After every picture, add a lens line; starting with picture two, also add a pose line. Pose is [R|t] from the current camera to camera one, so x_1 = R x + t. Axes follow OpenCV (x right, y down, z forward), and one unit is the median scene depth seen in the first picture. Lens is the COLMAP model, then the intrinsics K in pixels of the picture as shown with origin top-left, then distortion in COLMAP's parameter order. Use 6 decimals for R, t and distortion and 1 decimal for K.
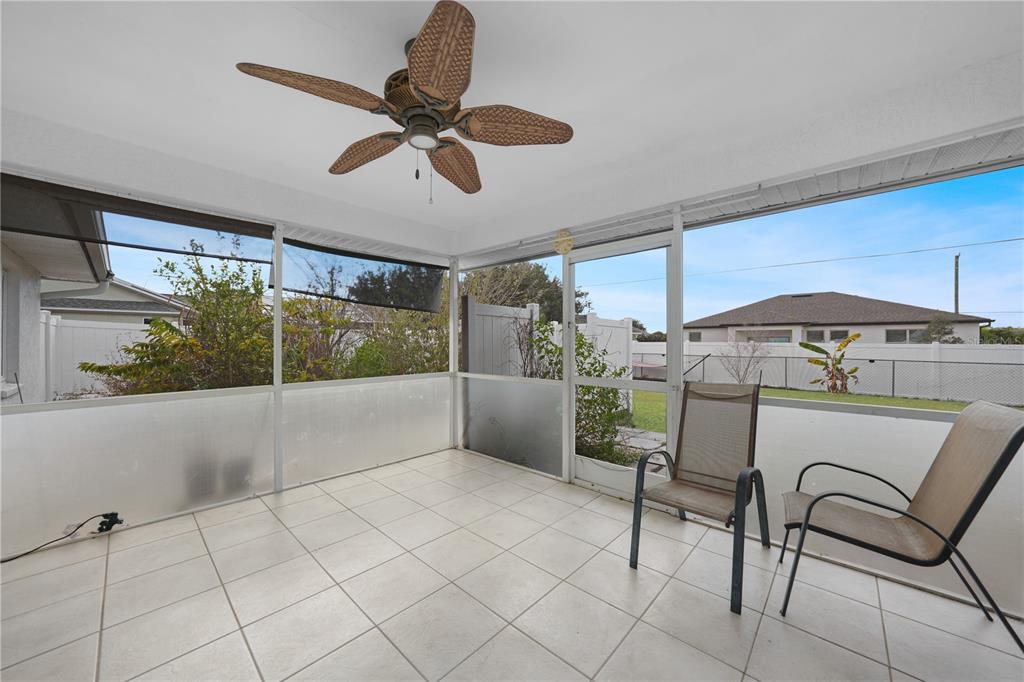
lens RADIAL K [[357.1, 0, 505.6], [0, 357.1, 340.9], [0, 0, 1]] dist [-0.022080, 0.002835]
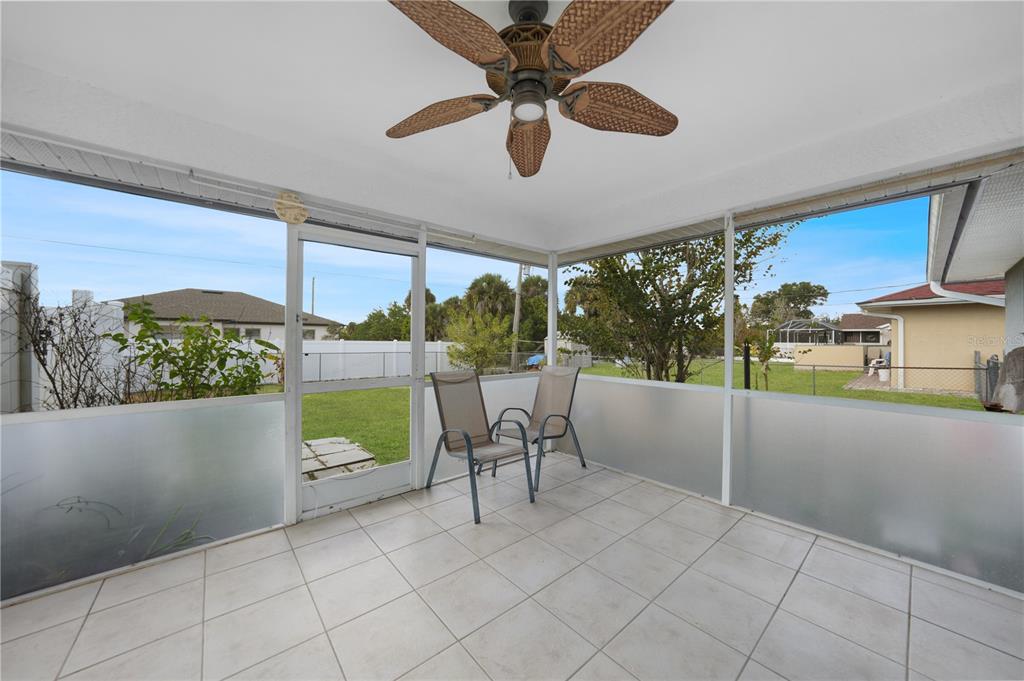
lens RADIAL K [[357.1, 0, 515.8], [0, 357.1, 337.9], [0, 0, 1]] dist [-0.022080, 0.002835]
pose [[0.123058, 0.004698, 0.992388, -0.486251], [-0.005339, 0.999977, -0.004072, -0.000362], [-0.992385, -0.004797, 0.123080, 0.407798]]
